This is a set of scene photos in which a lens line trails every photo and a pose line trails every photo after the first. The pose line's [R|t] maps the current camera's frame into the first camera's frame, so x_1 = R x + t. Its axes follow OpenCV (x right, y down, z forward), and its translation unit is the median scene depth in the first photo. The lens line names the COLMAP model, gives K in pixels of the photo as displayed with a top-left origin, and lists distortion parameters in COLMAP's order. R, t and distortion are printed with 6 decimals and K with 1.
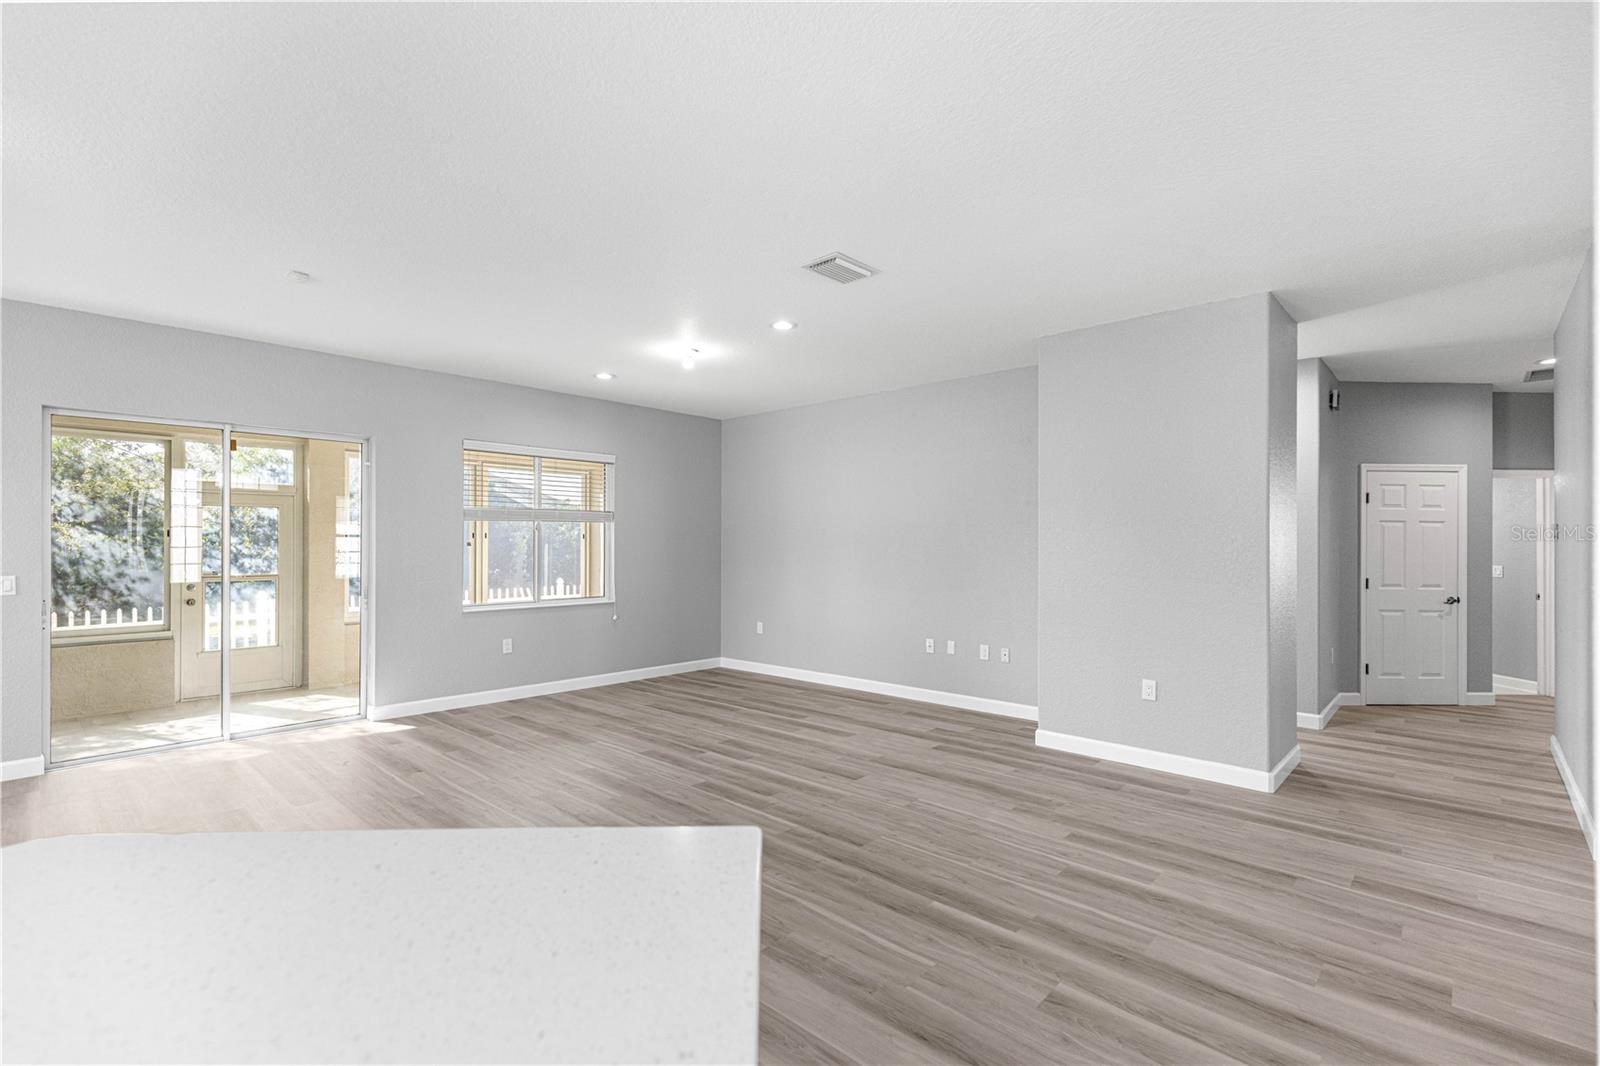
lens RADIAL K [[726.6, 0, 793.9], [0, 726.6, 545.8], [0, 0, 1]] dist [0.005322, -0.000667]
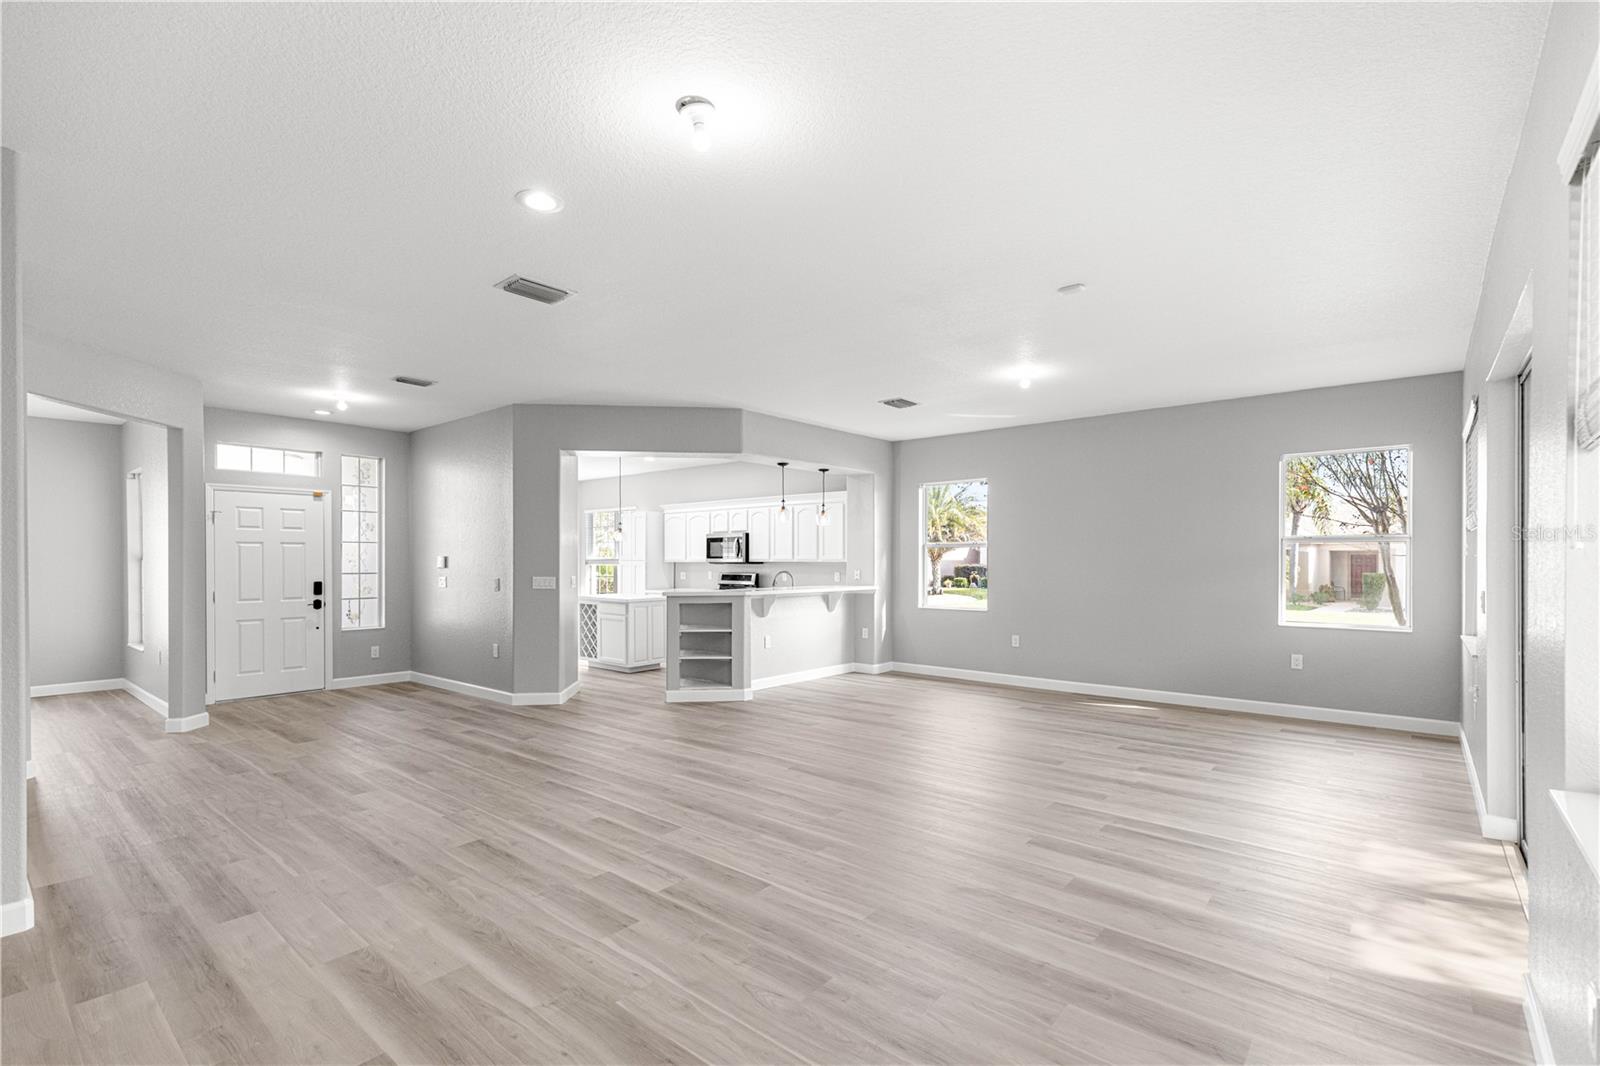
lens RADIAL K [[726.6, 0, 793.9], [0, 726.6, 545.8], [0, 0, 1]] dist [0.005322, -0.000667]
pose [[-0.999018, -0.001677, -0.044280, -0.222773], [-0.000807, 0.999806, -0.019656, 0.006719], [0.044305, -0.019601, -0.998826, 1.769333]]
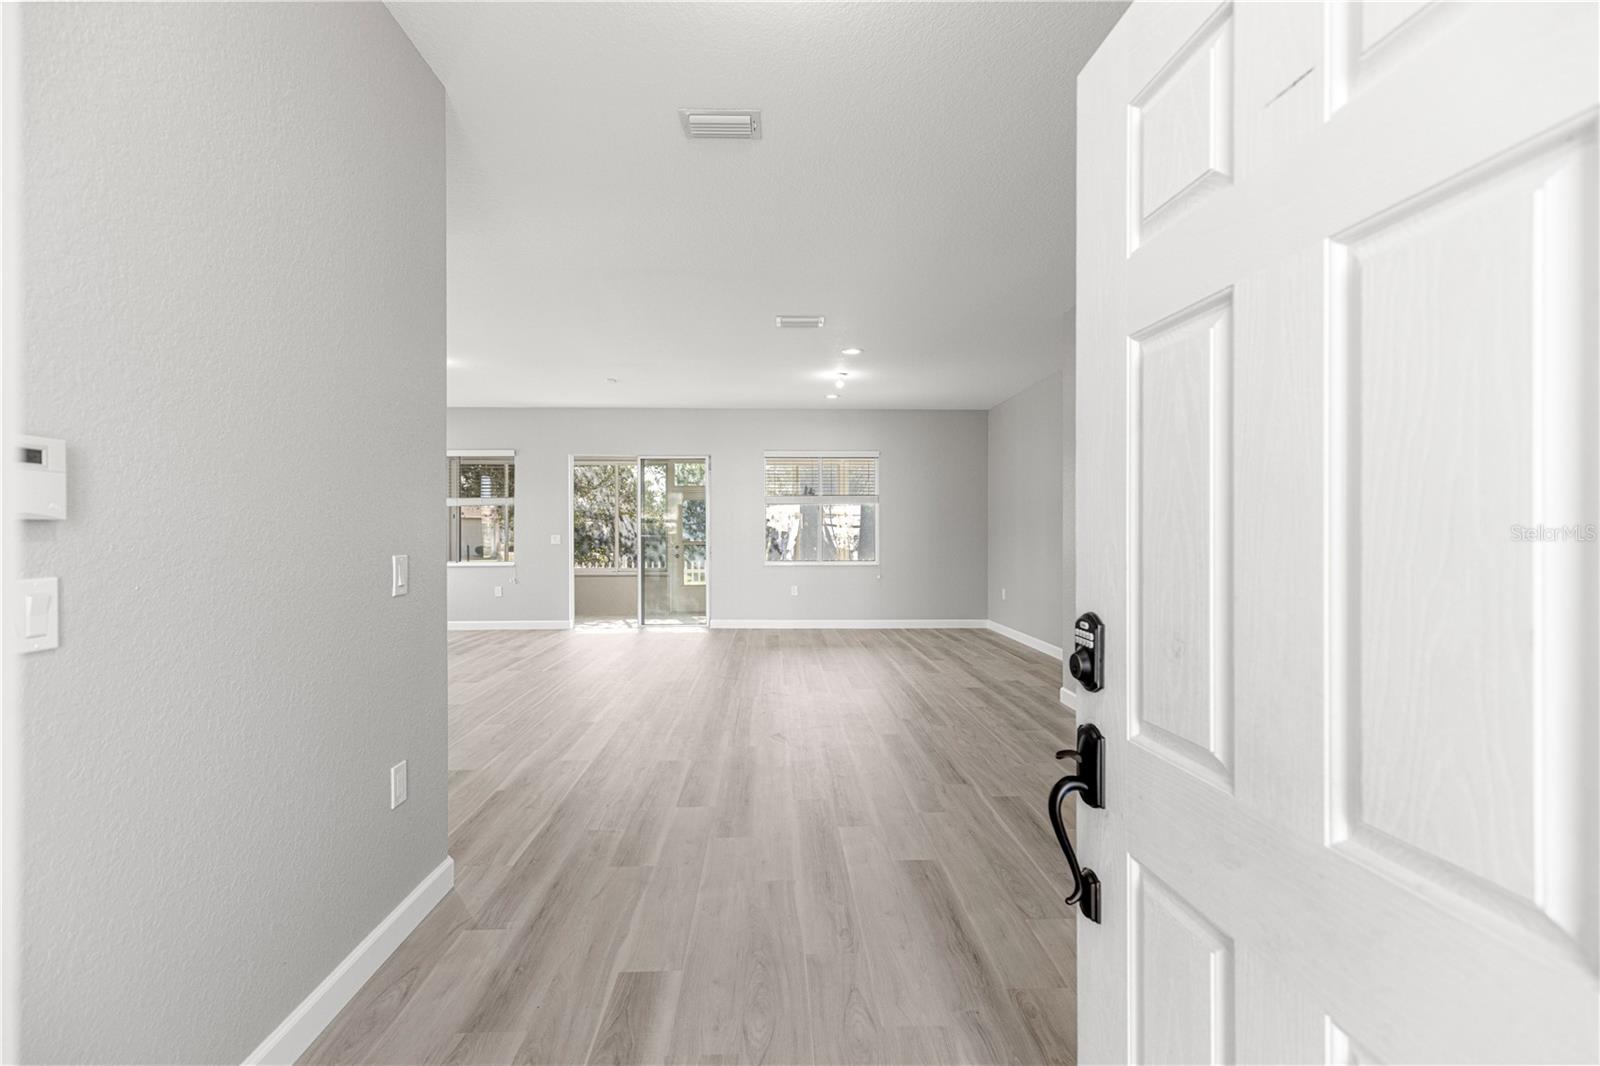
lens RADIAL K [[719.9, 0, 794.7], [0, 719.9, 529.0], [0, 0, 1]] dist [0.005044, 0.000190]
pose [[0.711228, -0.002536, -0.702957, 0.907361], [0.000124, 0.999994, -0.003482, 0.030341], [0.702962, 0.002389, 0.711224, -0.023561]]
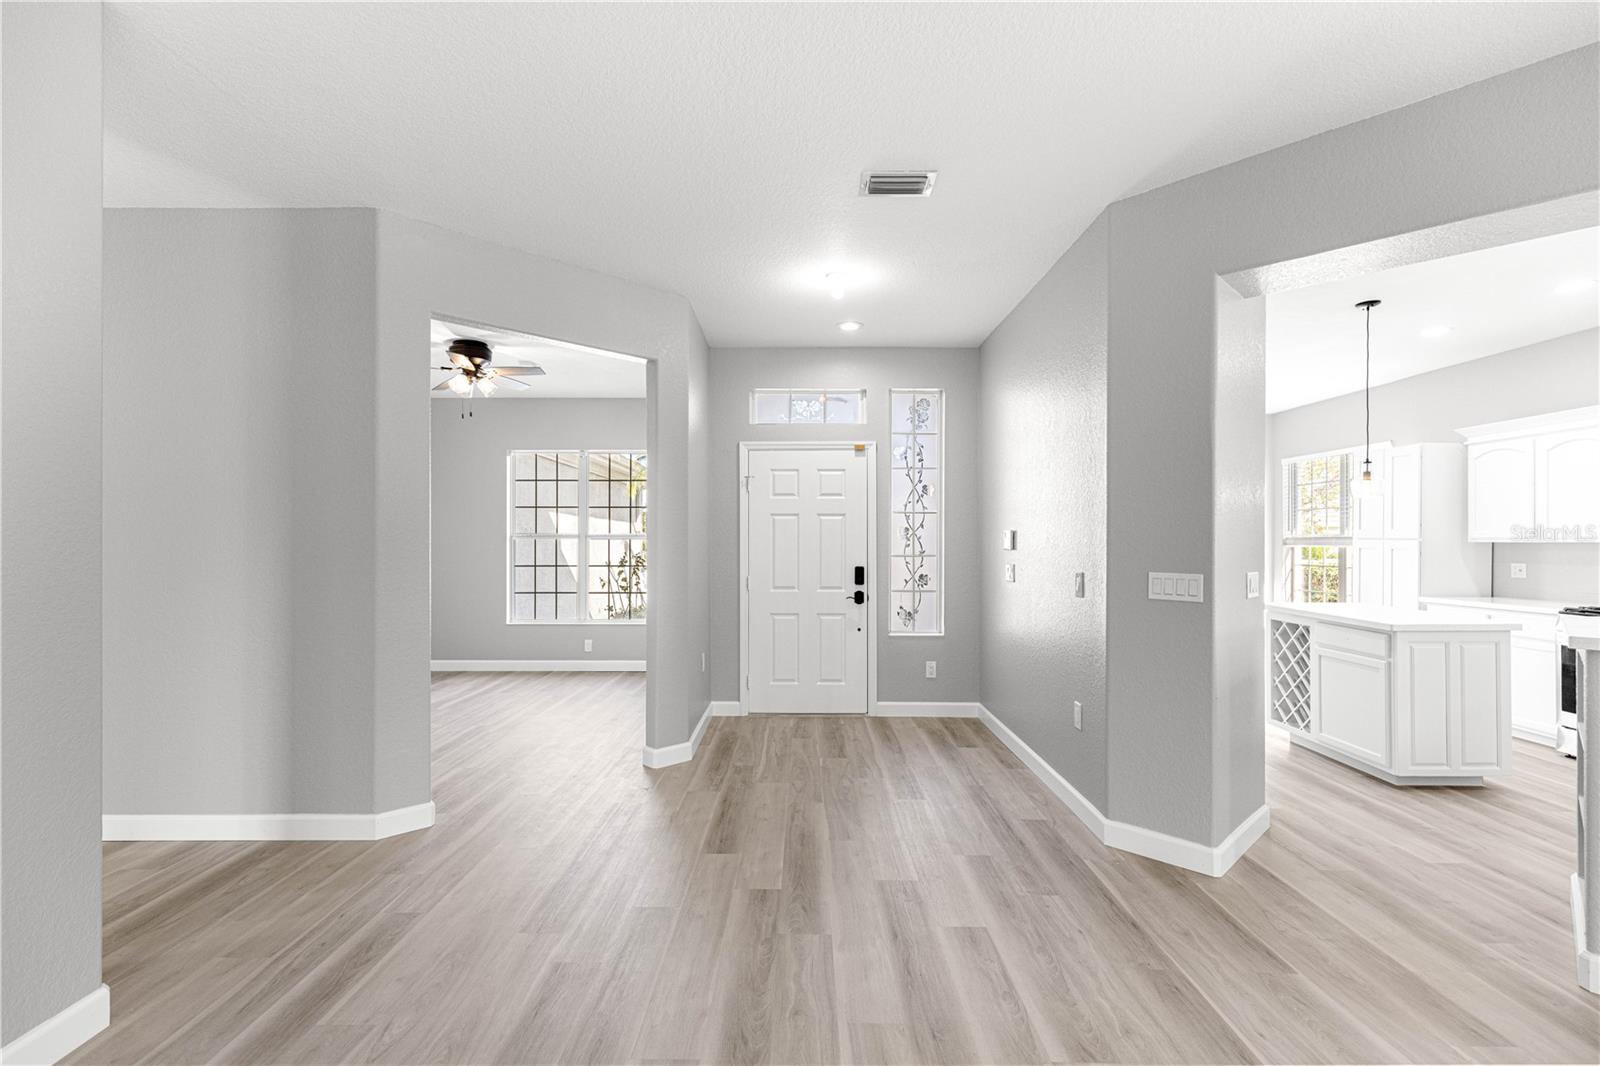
lens RADIAL K [[726.6, 0, 793.9], [0, 726.6, 545.8], [0, 0, 1]] dist [0.005322, -0.000667]
pose [[-0.677716, -0.008411, 0.735275, -0.017831], [-0.001847, 0.999951, 0.009736, 0.010717], [-0.735321, 0.005240, -0.677698, 0.915717]]
